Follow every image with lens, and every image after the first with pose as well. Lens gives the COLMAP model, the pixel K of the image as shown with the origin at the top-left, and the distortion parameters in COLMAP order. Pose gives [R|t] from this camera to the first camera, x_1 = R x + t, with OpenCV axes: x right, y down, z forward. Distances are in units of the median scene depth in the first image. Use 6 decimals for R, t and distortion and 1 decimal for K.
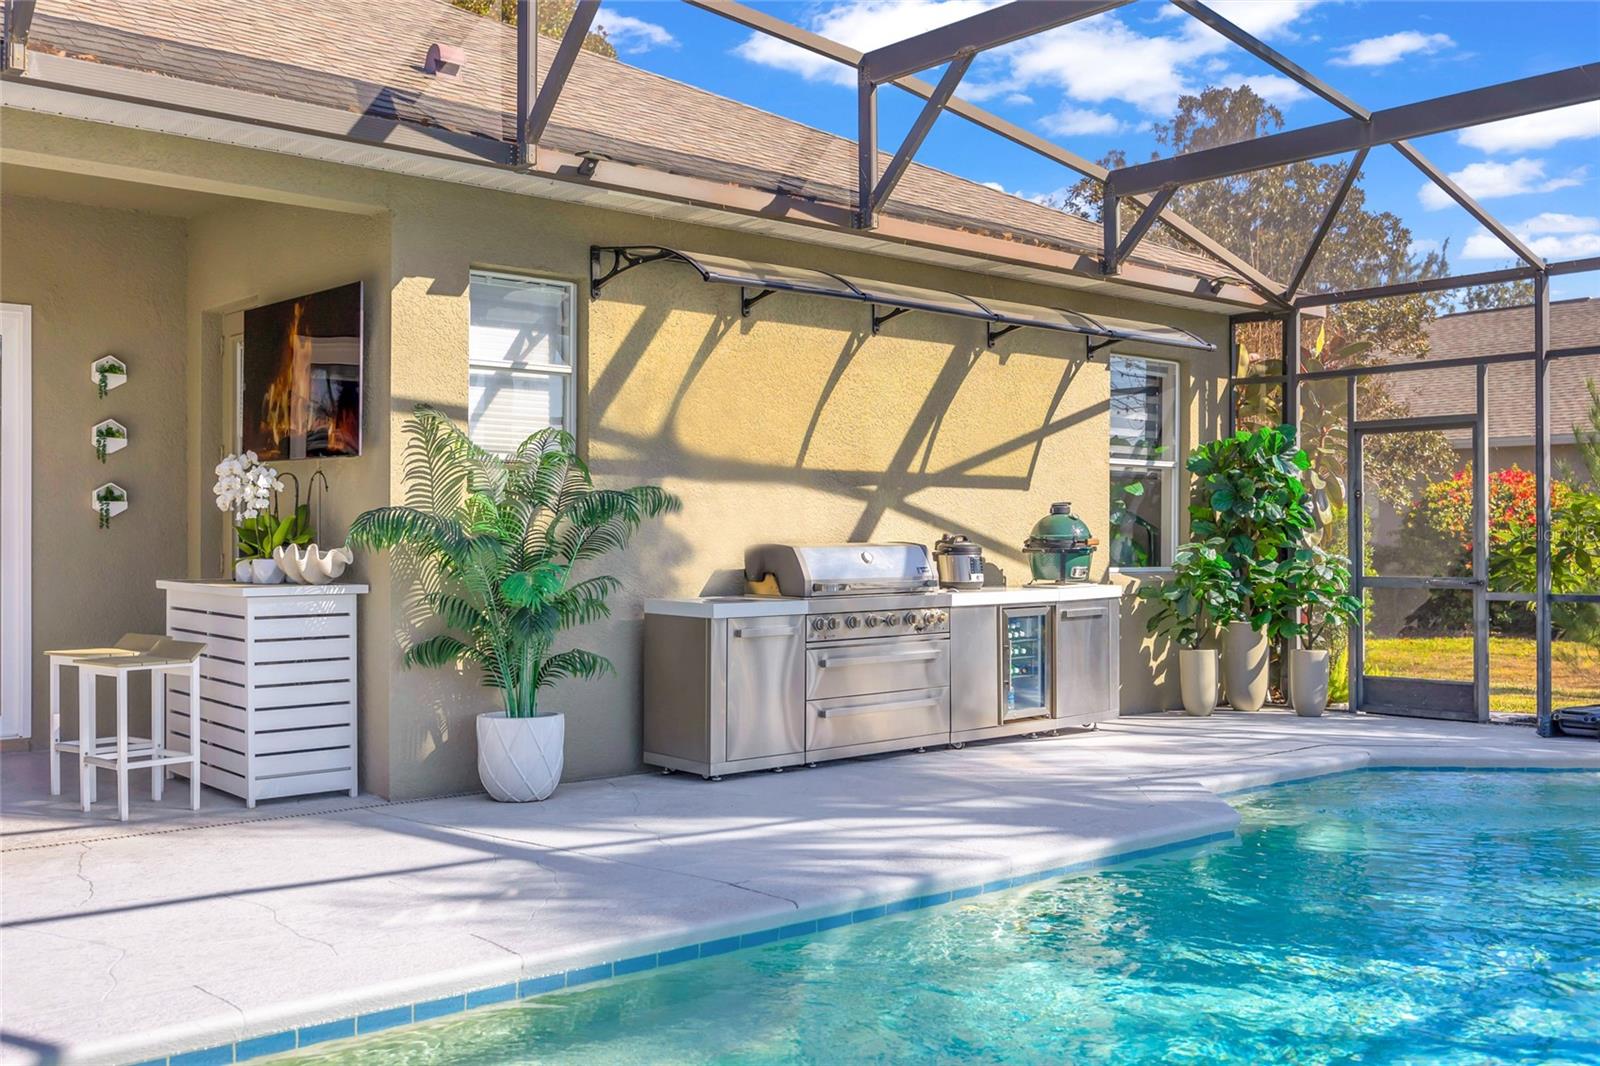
lens RADIAL K [[1425.7, 0, 800.0], [0, 1425.7, 533.0], [0, 0, 1]] dist [0.000529, 0.006081]
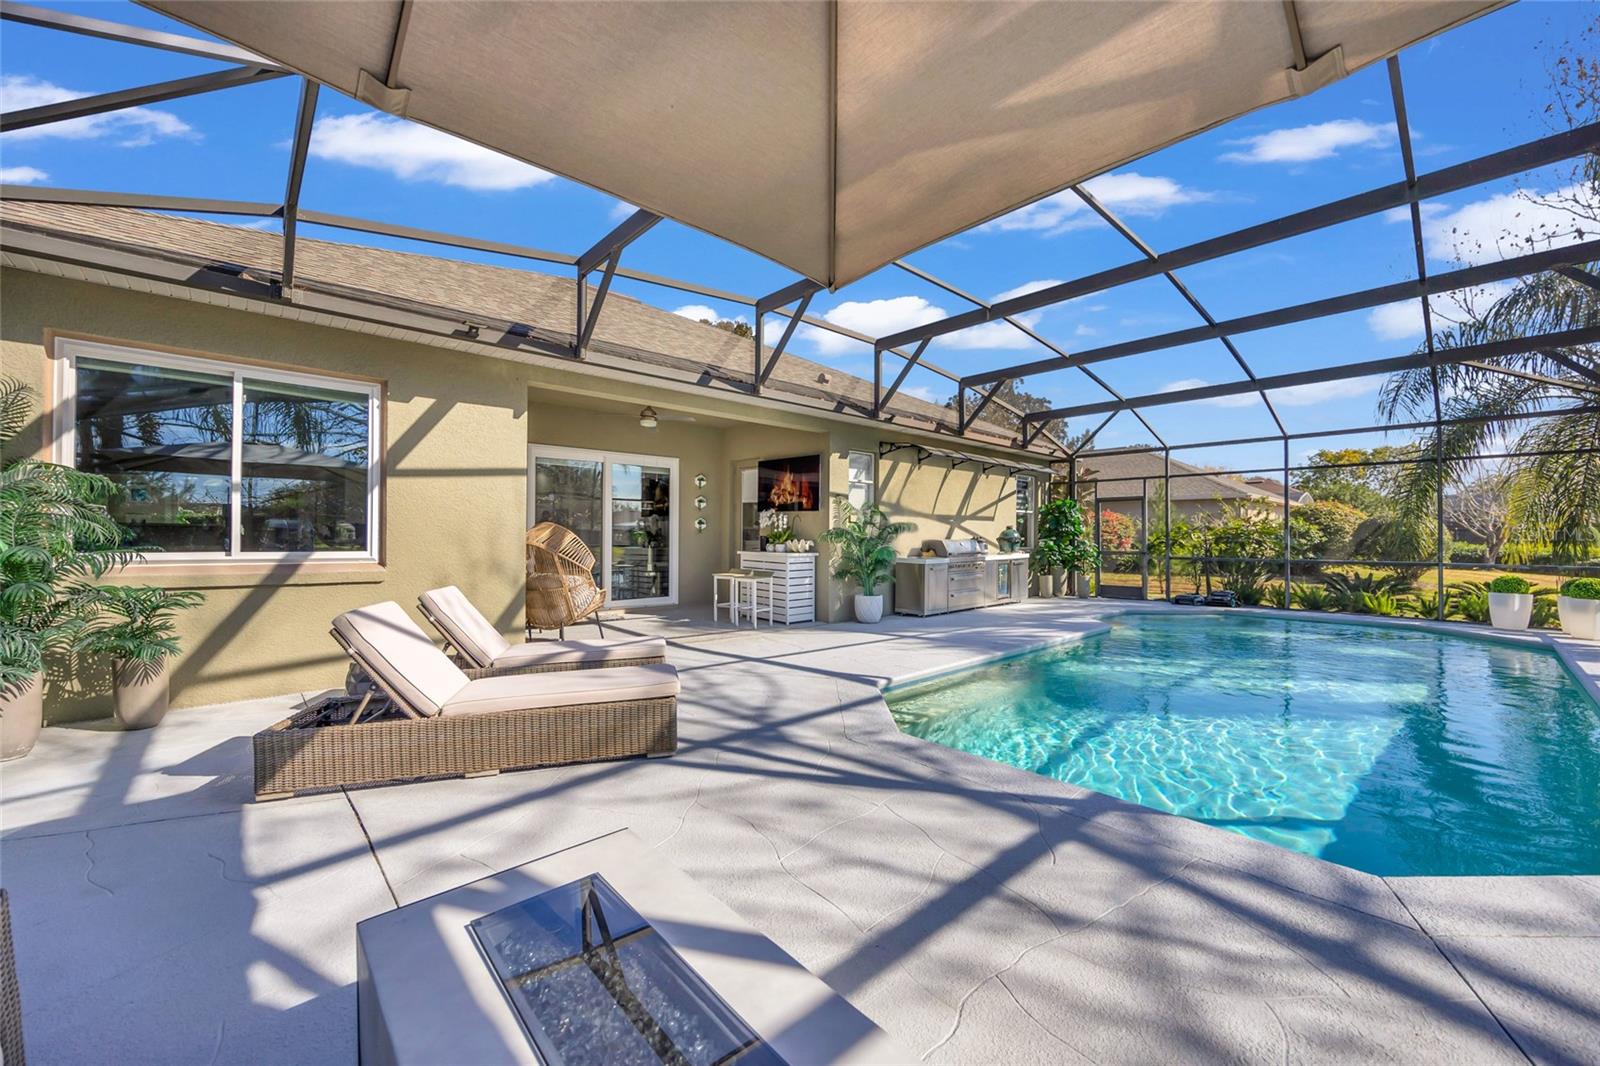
lens RADIAL K [[615.0, 0, 802.3], [0, 615.0, 536.0], [0, 0, 1]] dist [-0.001438, -0.000175]
pose [[0.997684, 0.002348, 0.067977, -0.362595], [-0.002735, 0.999981, 0.005599, -0.006079], [-0.067962, -0.005772, 0.997671, -0.269483]]
